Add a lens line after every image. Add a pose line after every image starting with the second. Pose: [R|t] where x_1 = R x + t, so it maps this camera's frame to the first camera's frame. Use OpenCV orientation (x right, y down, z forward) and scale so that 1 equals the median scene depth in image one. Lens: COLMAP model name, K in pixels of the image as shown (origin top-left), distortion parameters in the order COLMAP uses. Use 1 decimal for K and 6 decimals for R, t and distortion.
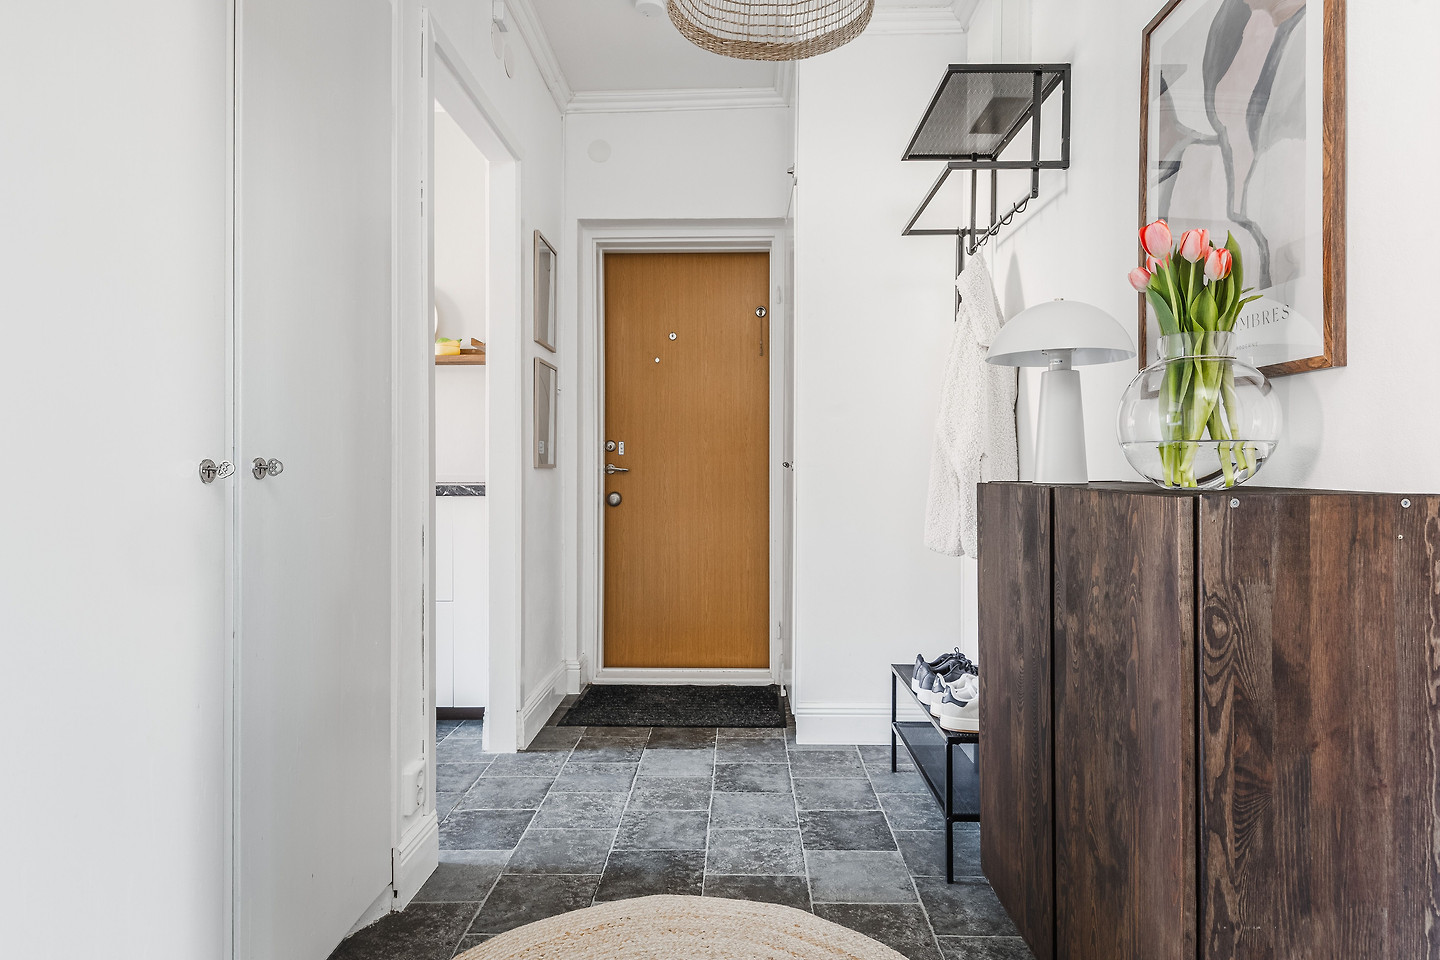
lens RADIAL K [[834.1, 0, 731.5], [0, 834.1, 474.5], [0, 0, 1]] dist [-0.001387, -0.000129]
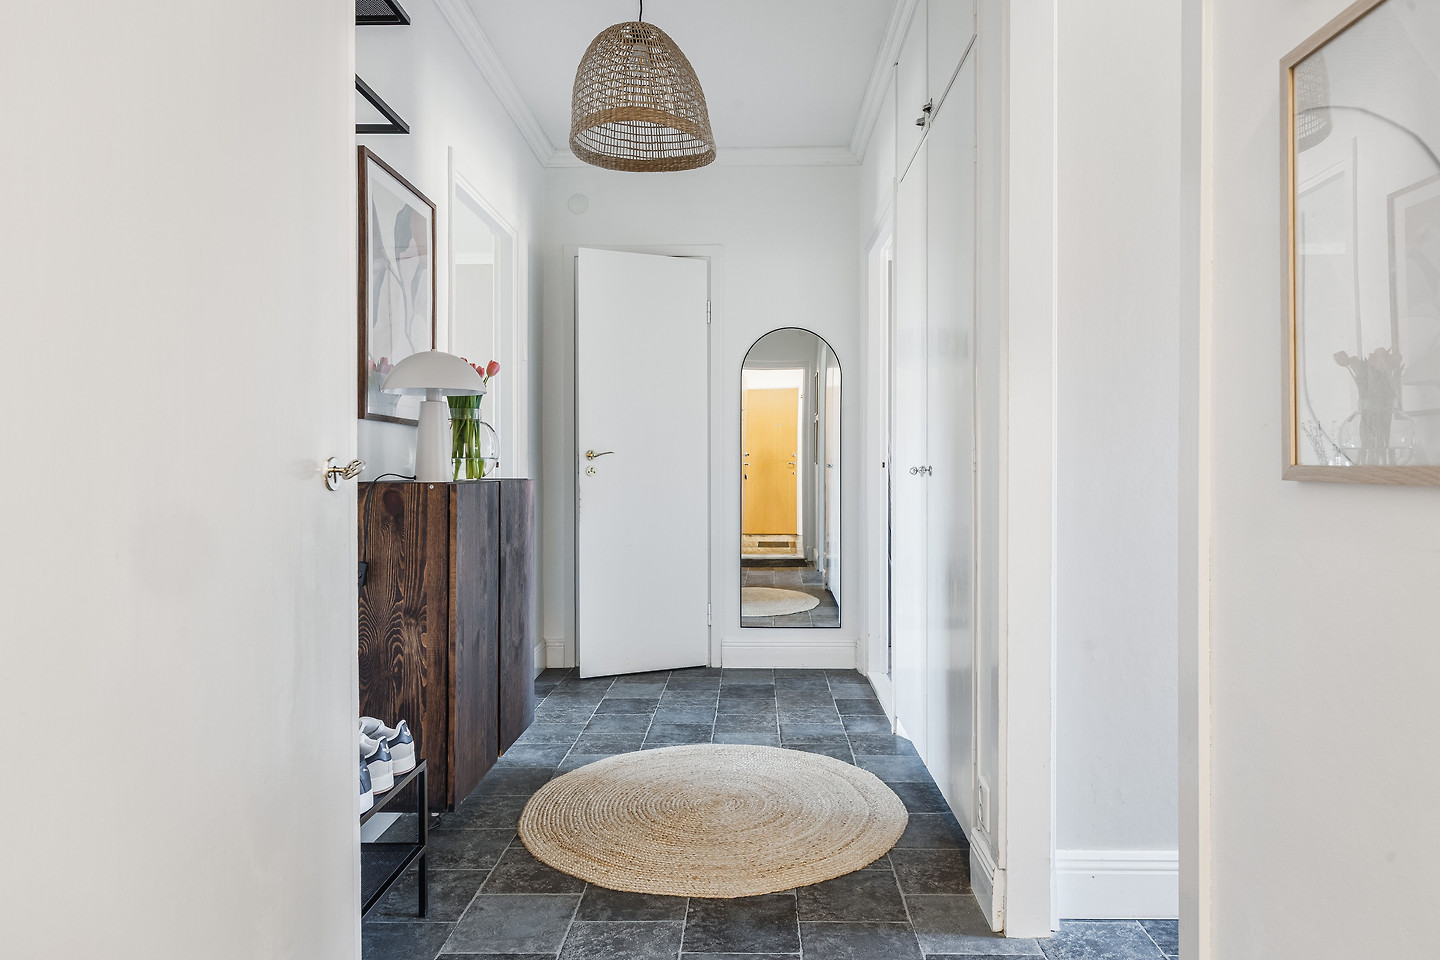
lens RADIAL K [[884.1, 0, 728.7], [0, 884.1, 470.8], [0, 0, 1]] dist [-0.007966, -0.002283]
pose [[-0.999857, -0.001135, 0.016858, -0.067734], [-0.000768, 0.999763, 0.021736, -0.035801], [-0.016878, 0.021720, -0.999622, 2.353063]]
